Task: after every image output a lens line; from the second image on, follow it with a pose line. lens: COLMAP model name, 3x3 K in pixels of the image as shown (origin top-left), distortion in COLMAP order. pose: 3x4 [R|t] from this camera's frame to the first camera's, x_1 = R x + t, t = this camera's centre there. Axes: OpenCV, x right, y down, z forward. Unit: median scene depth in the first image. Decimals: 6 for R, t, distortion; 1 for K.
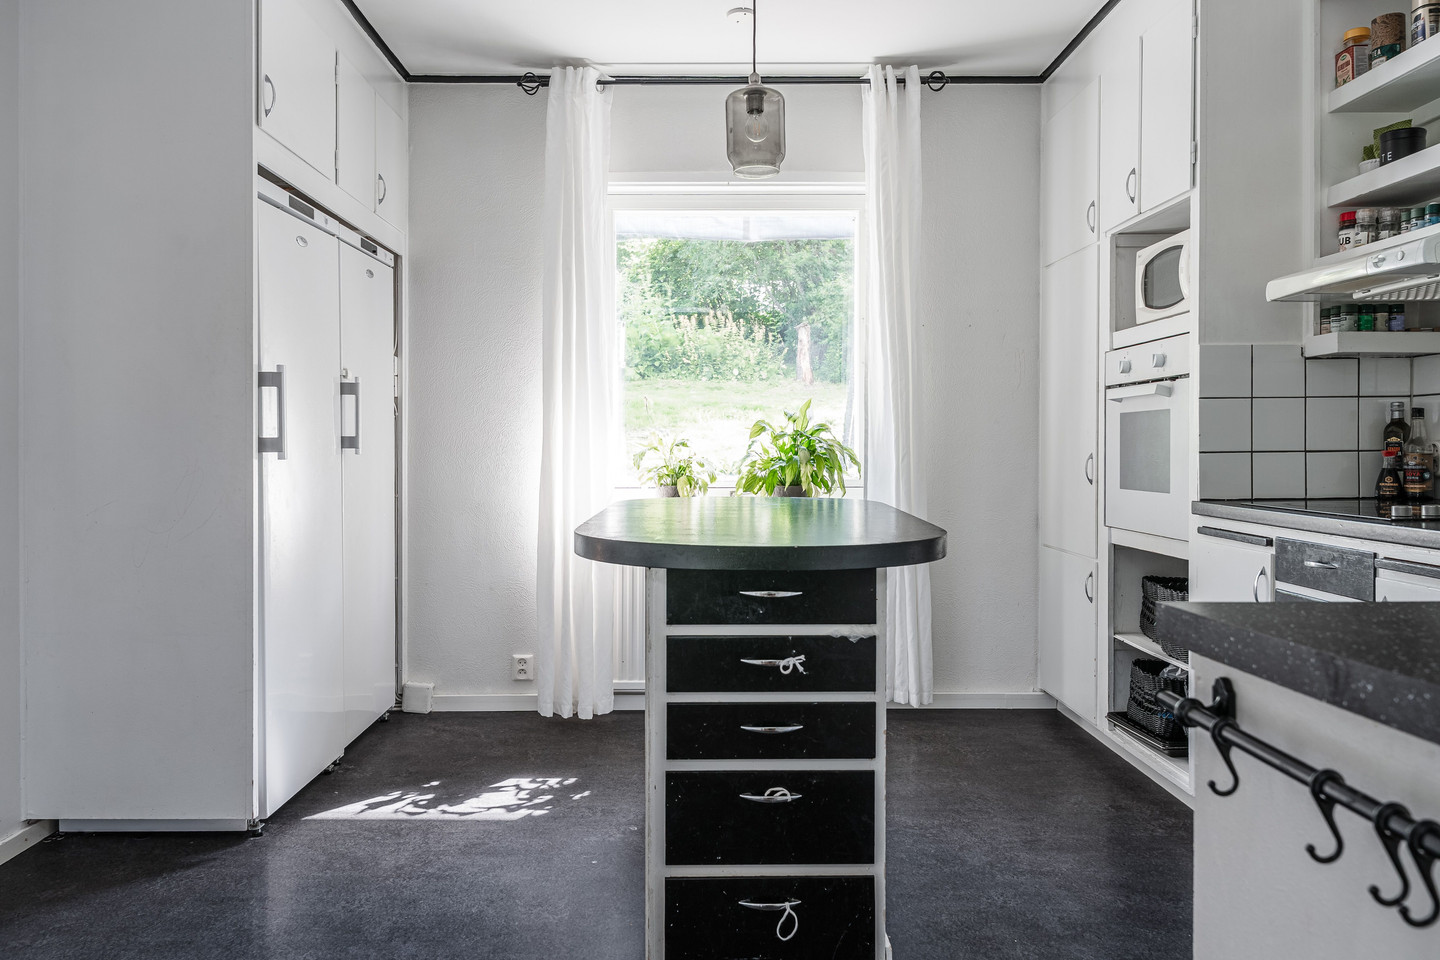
lens RADIAL K [[1036.2, 0, 718.3], [0, 1036.2, 474.4], [0, 0, 1]] dist [0.004592, 0.000970]
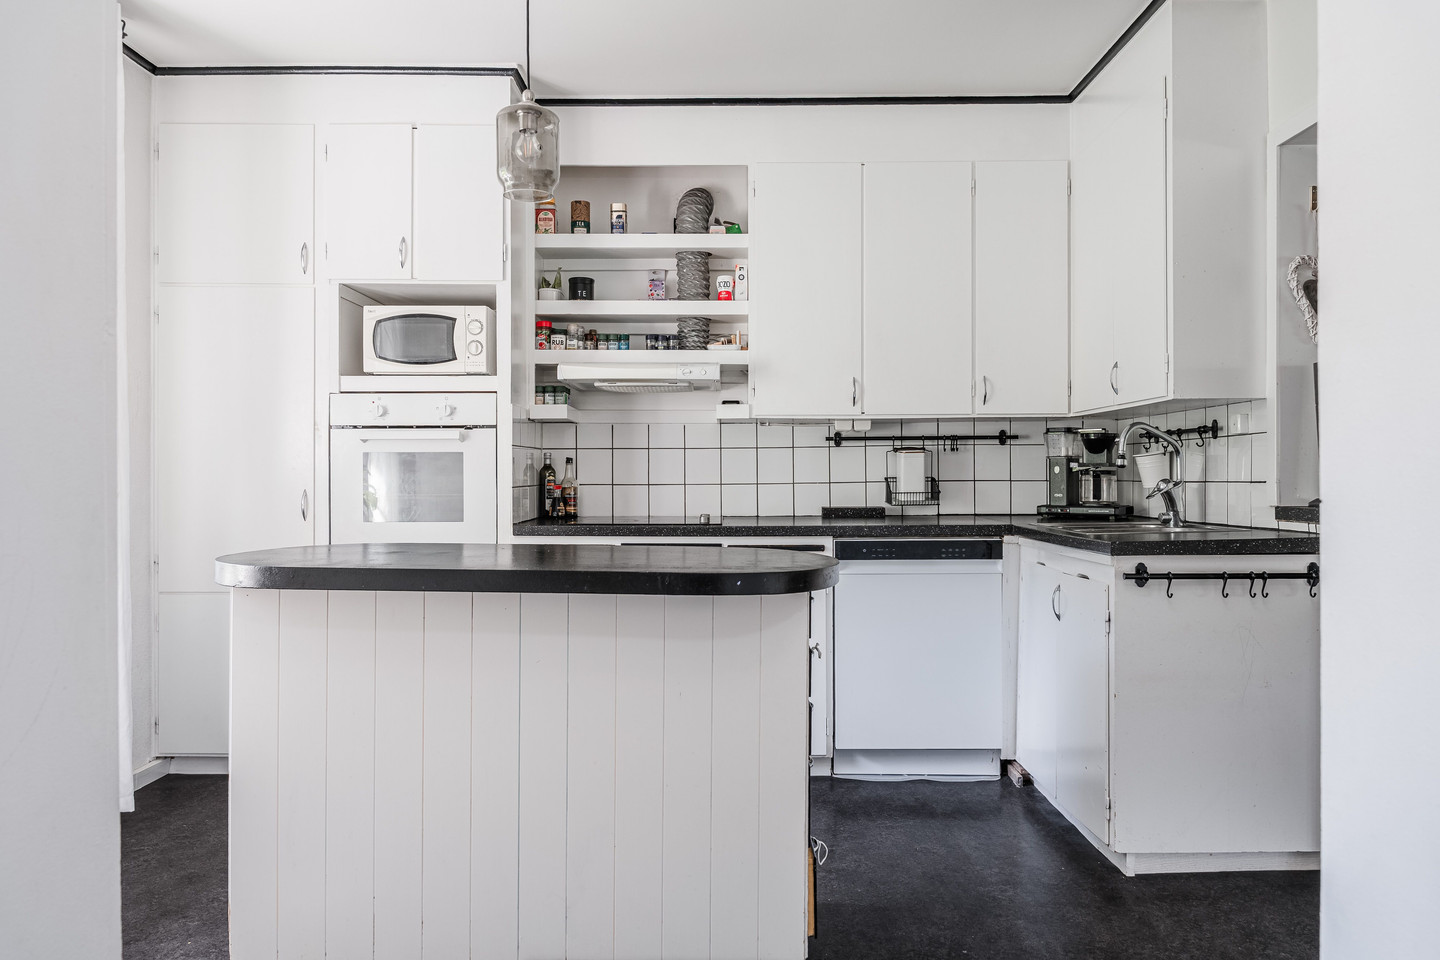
lens RADIAL K [[1036.2, 0, 711.9], [0, 1036.2, 484.2], [0, 0, 1]] dist [0.004592, 0.000970]
pose [[0.023053, -0.000744, 0.999734, -0.825371], [0.034213, 0.999415, -0.000045, -0.016500], [-0.999149, 0.034205, 0.023065, 0.728522]]
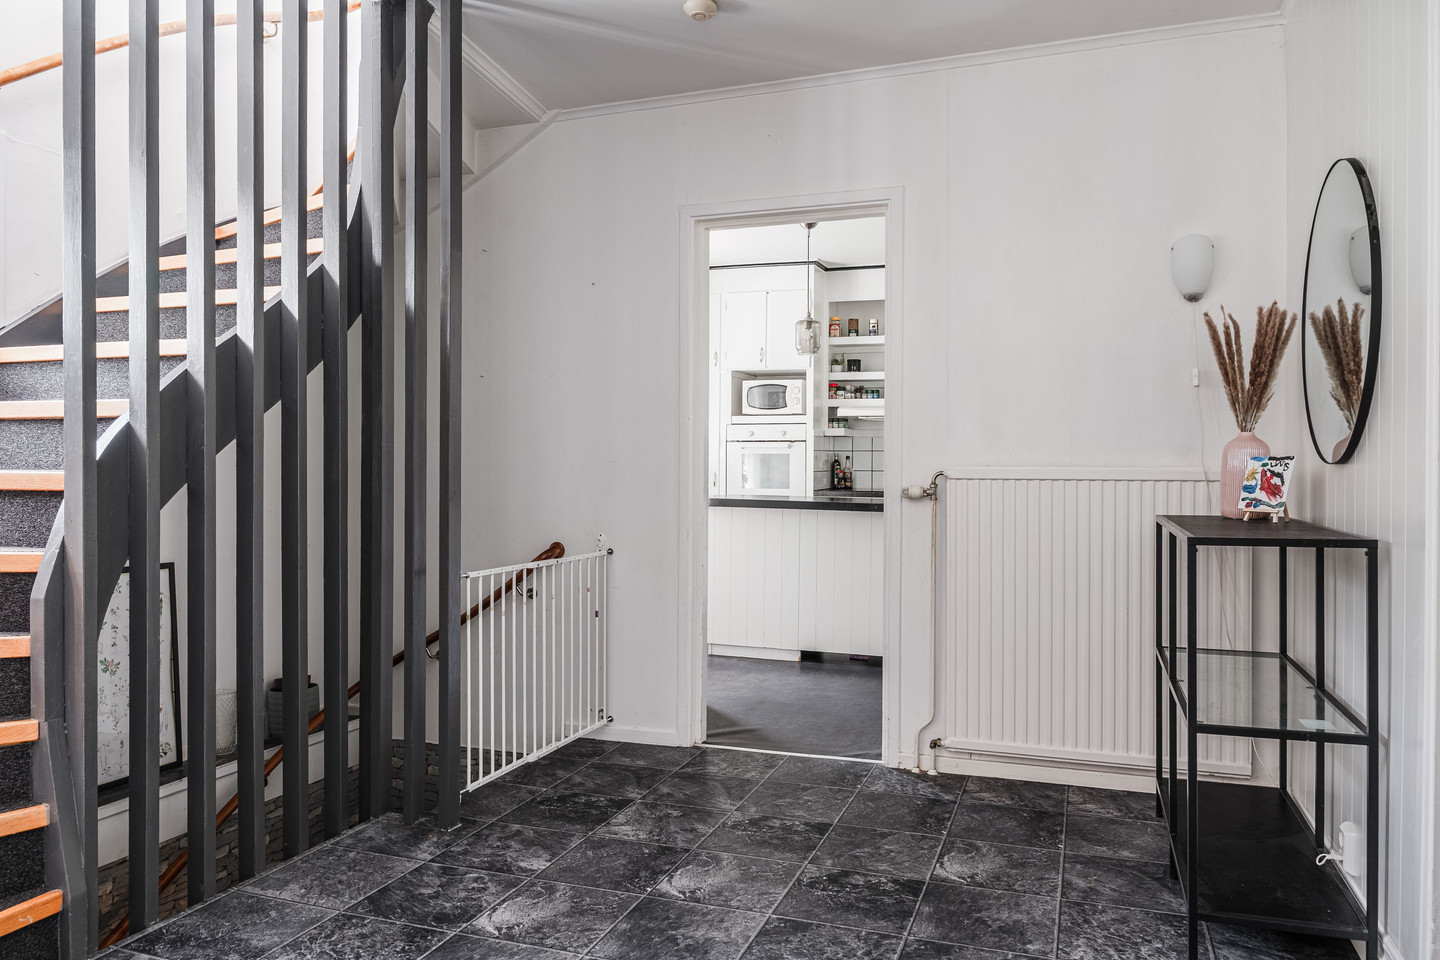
lens RADIAL K [[1036.2, 0, 718.3], [0, 1036.2, 471.8], [0, 0, 1]] dist [0.004592, 0.000970]
pose [[0.350717, 0.006989, 0.936455, -2.020346], [0.025315, 0.999536, -0.016941, 0.017648], [-0.936139, 0.029648, 0.350378, 0.330597]]
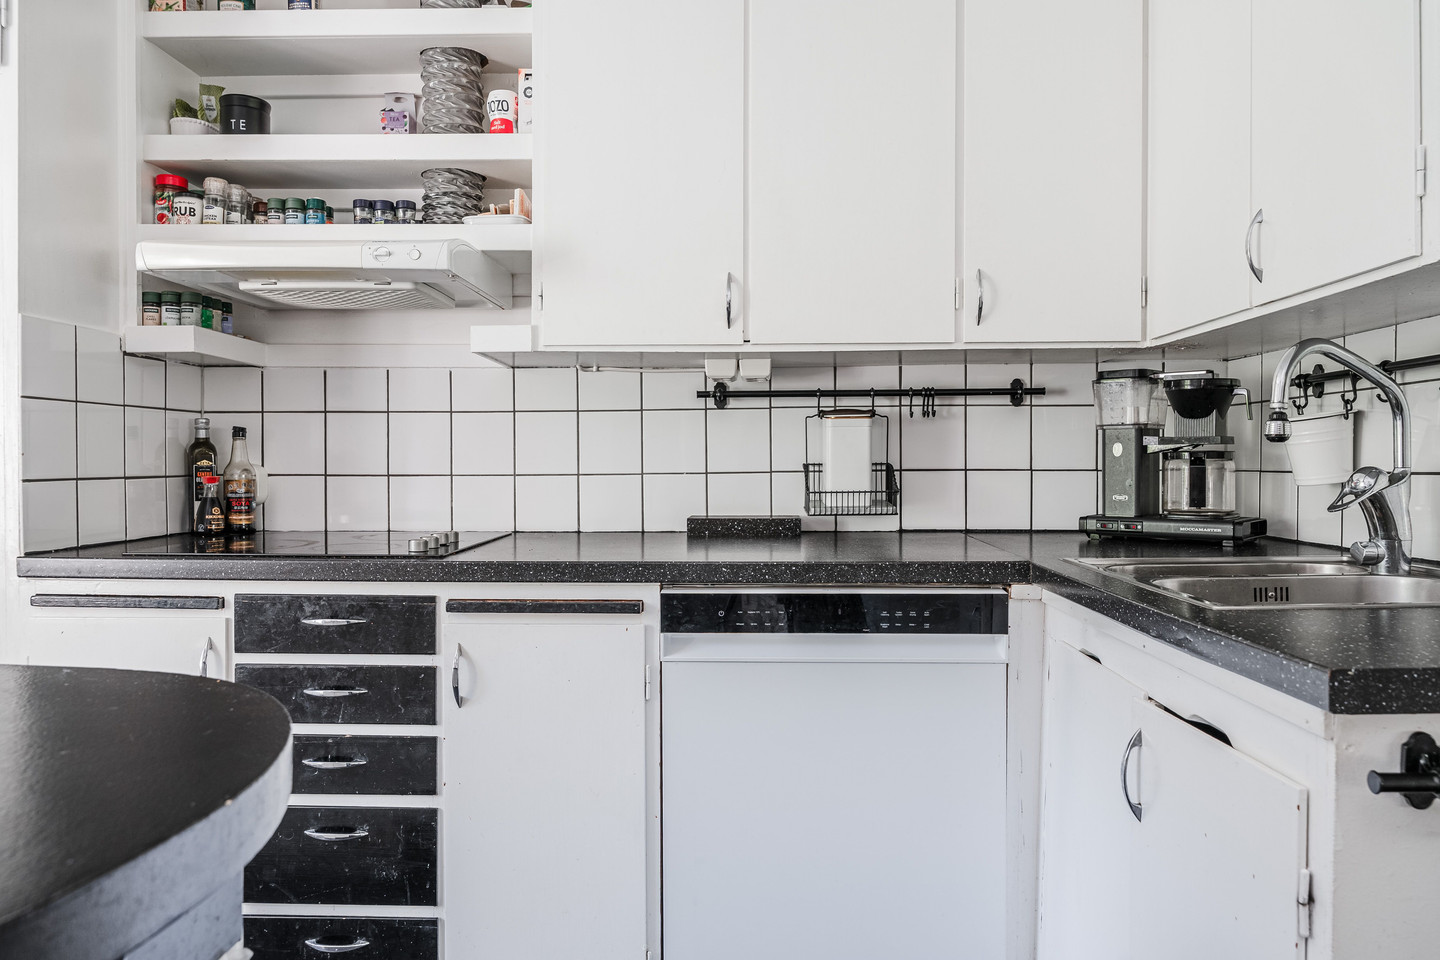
lens RADIAL K [[1036.2, 0, 722.5], [0, 1036.2, 475.4], [0, 0, 1]] dist [0.004592, 0.000970]
pose [[0.045977, -0.003395, 0.998937, -0.162236], [0.031356, 0.999506, 0.001954, -0.012168], [-0.998450, 0.031233, 0.046061, 0.541335]]
